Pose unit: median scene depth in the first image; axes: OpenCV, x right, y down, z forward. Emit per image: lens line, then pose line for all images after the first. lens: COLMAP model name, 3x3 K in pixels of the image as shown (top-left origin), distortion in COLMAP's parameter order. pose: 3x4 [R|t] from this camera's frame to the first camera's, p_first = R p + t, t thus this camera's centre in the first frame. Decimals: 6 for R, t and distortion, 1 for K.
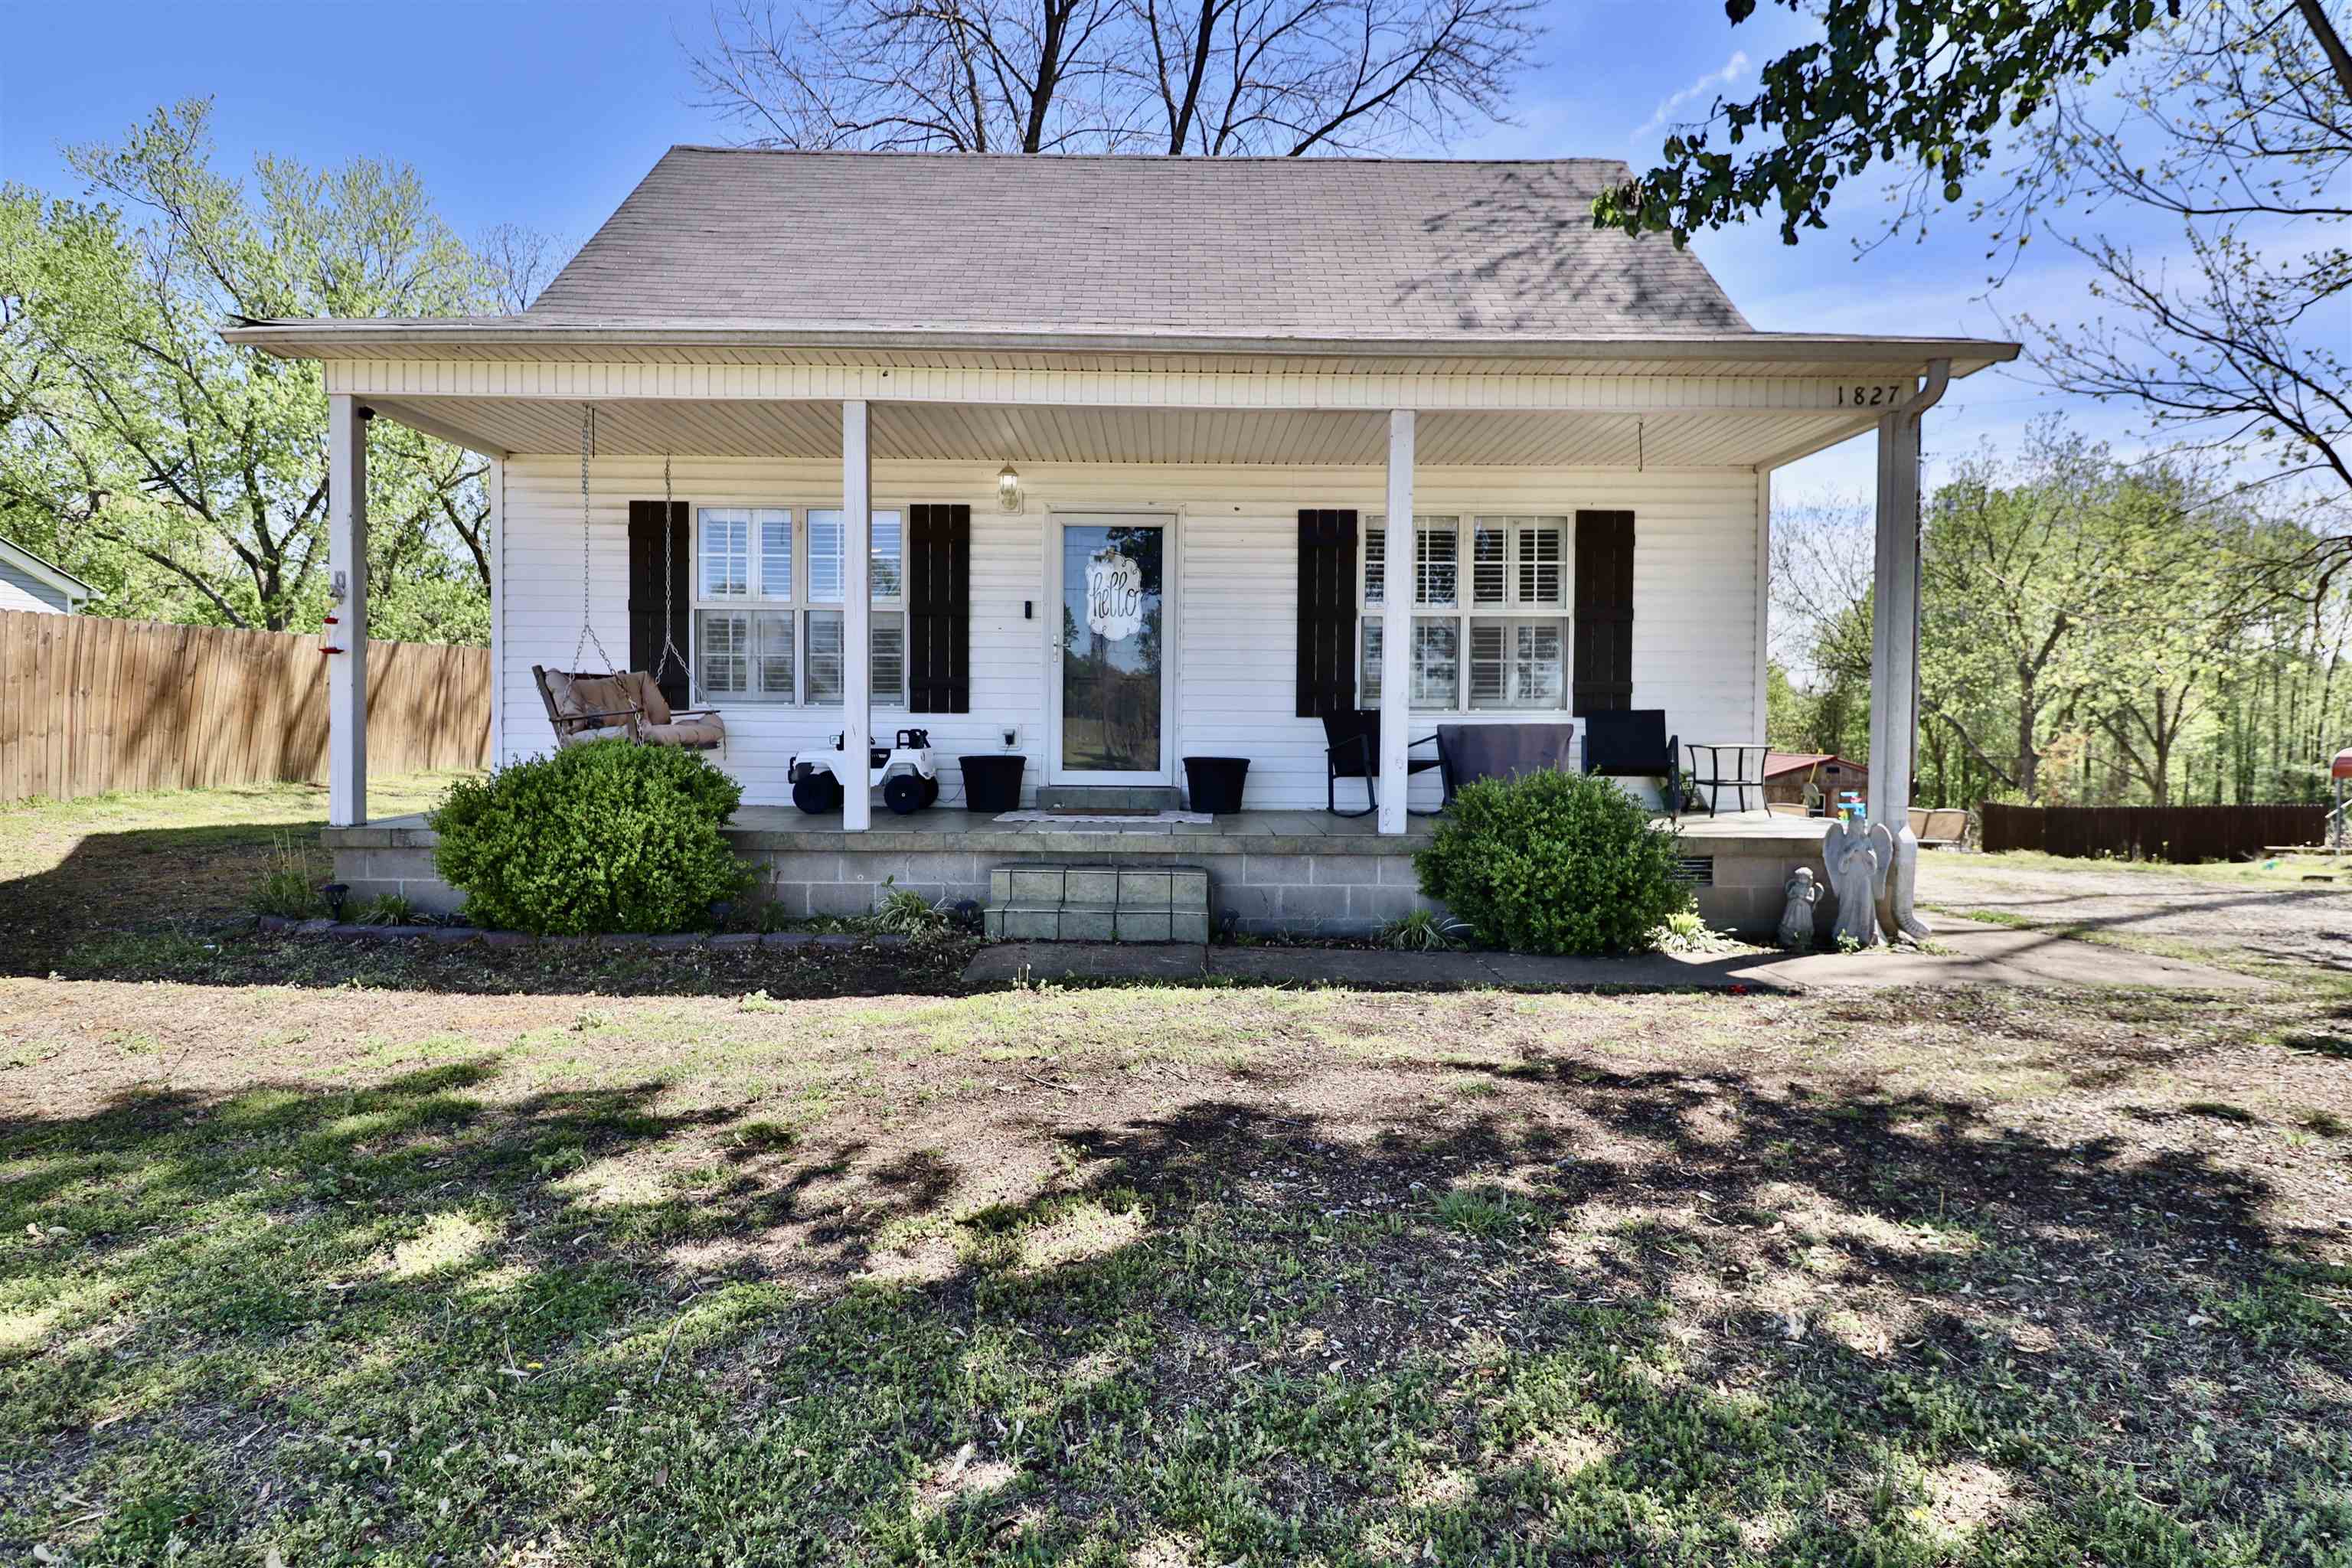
lens RADIAL K [[1212.5, 0, 1177.4], [0, 1212.5, 741.9], [0, 0, 1]] dist [0.000171, -0.013690]
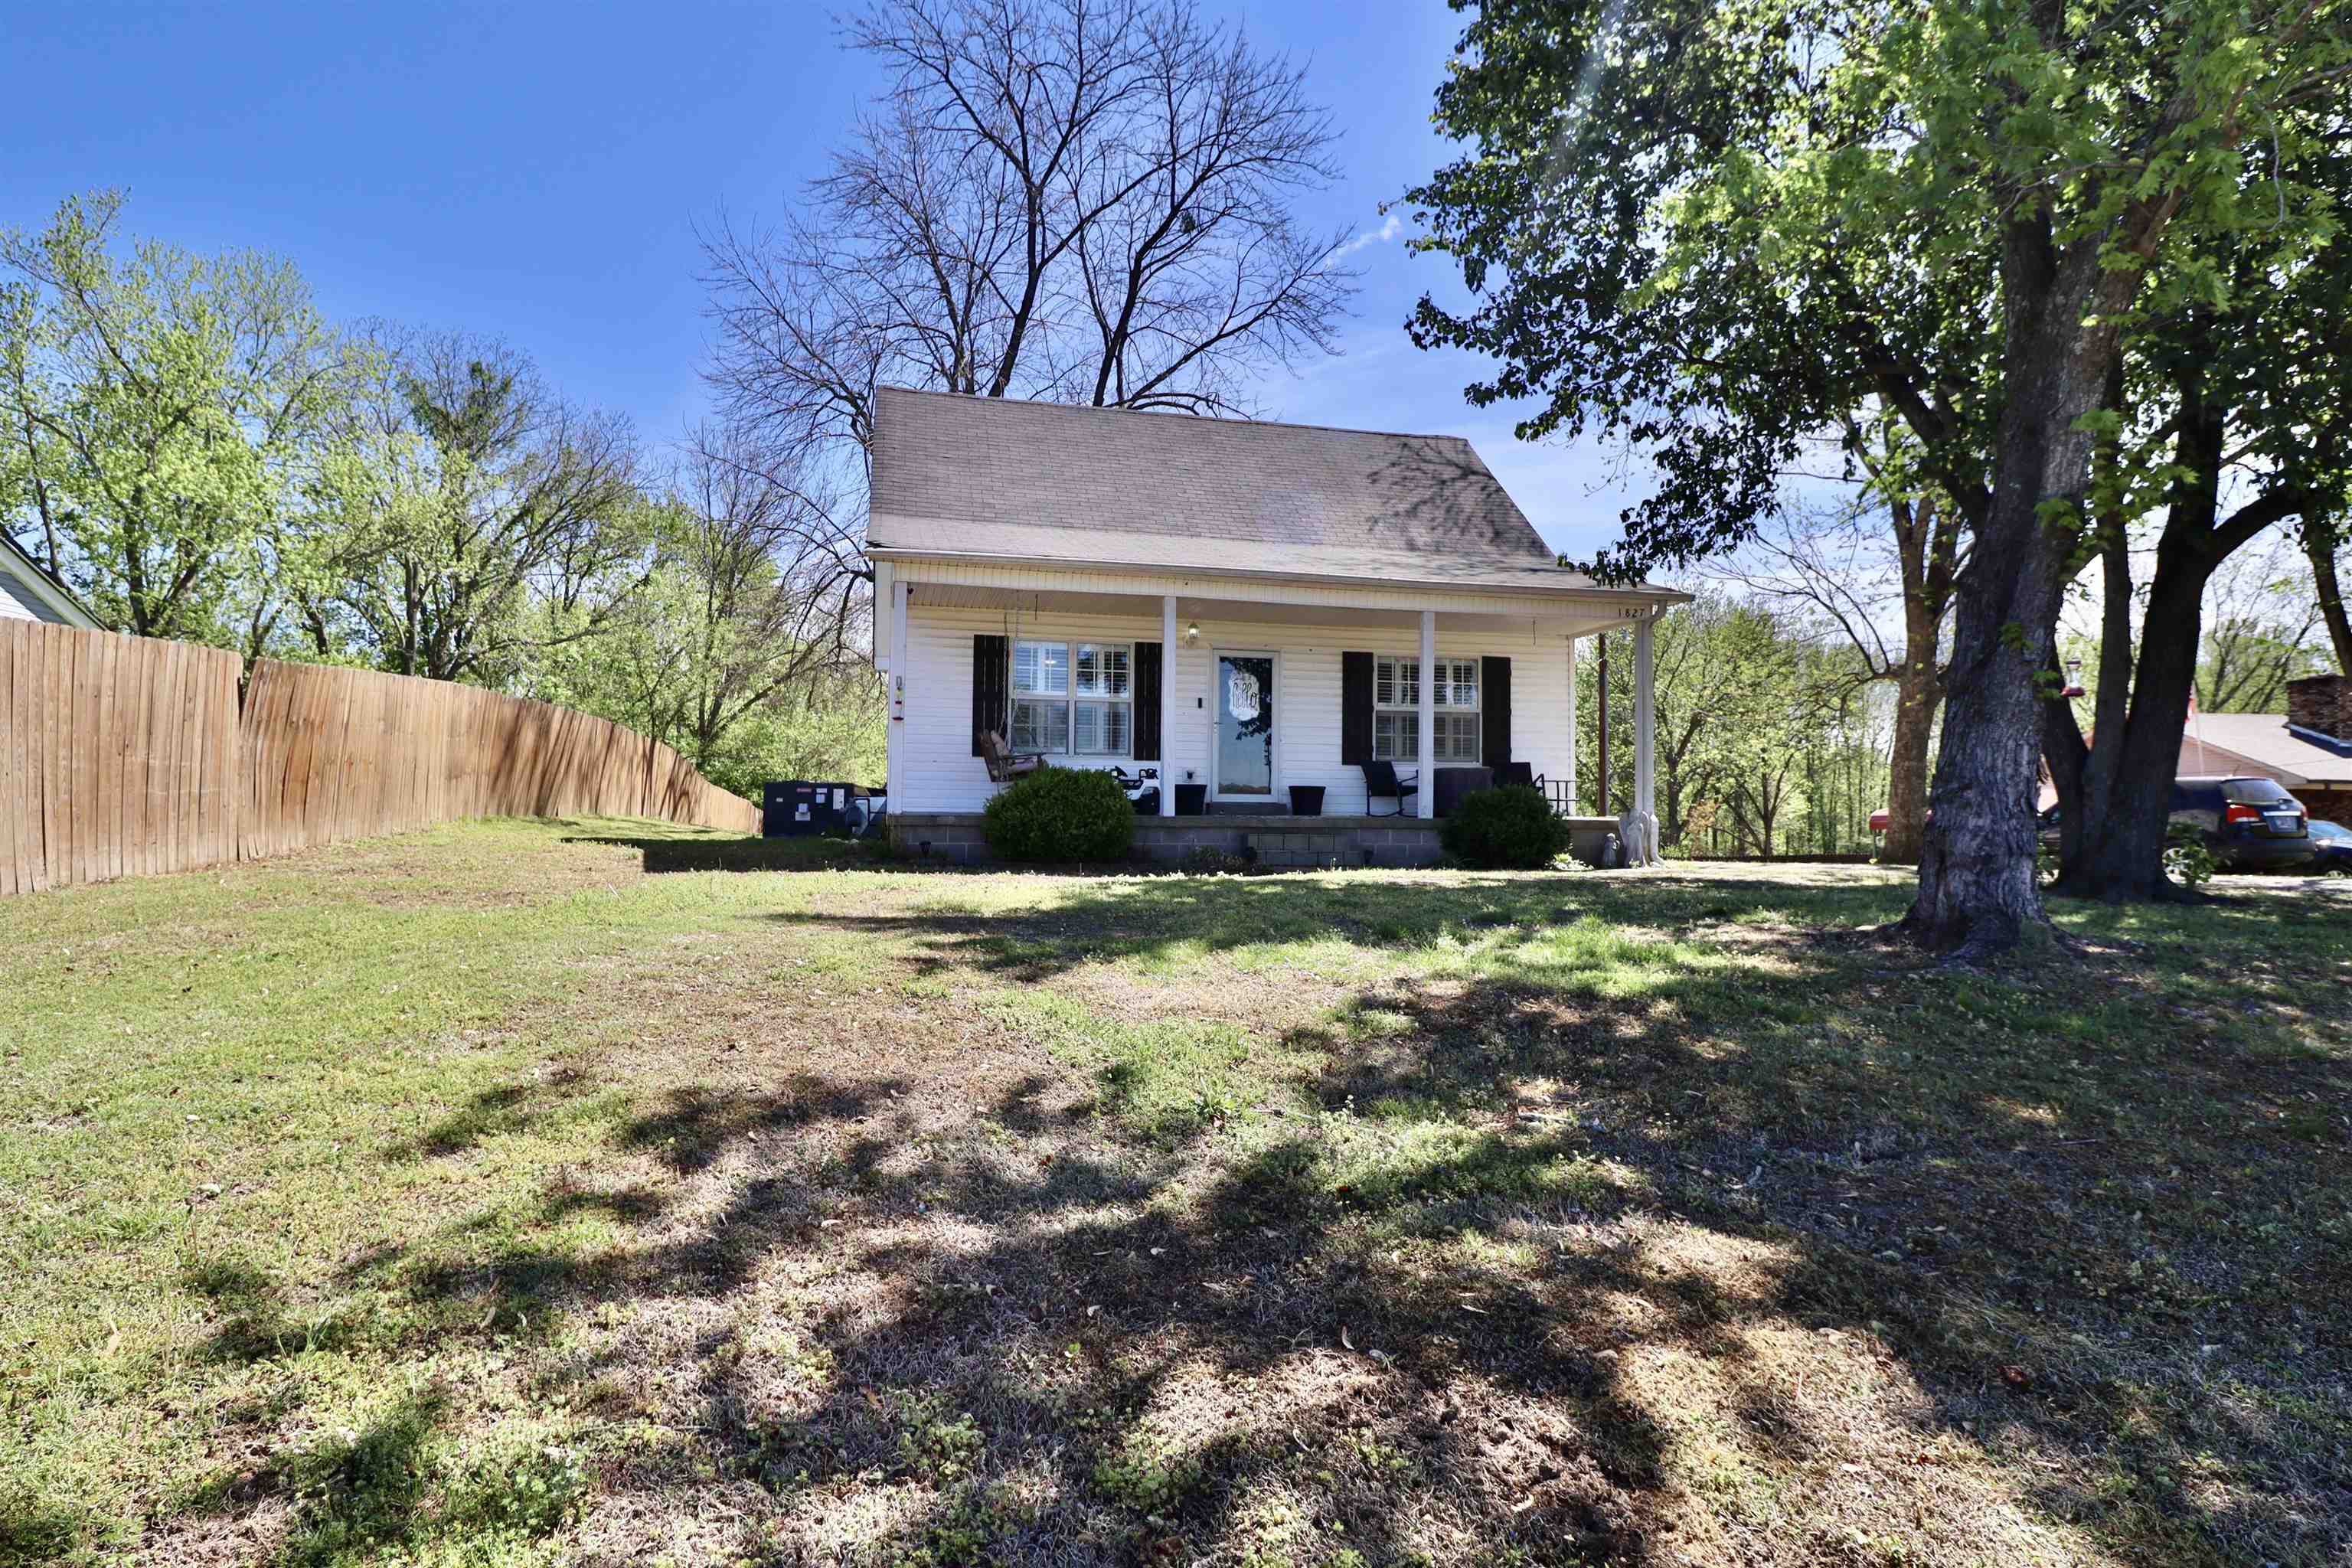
lens RADIAL K [[1212.5, 0, 1163.0], [0, 1212.5, 747.6], [0, 0, 1]] dist [0.000171, -0.013690]
pose [[0.975548, 0.012848, 0.219409, -0.561559], [0.001828, 0.997781, -0.066554, 0.073959], [-0.219777, 0.065328, 0.973360, -0.706815]]
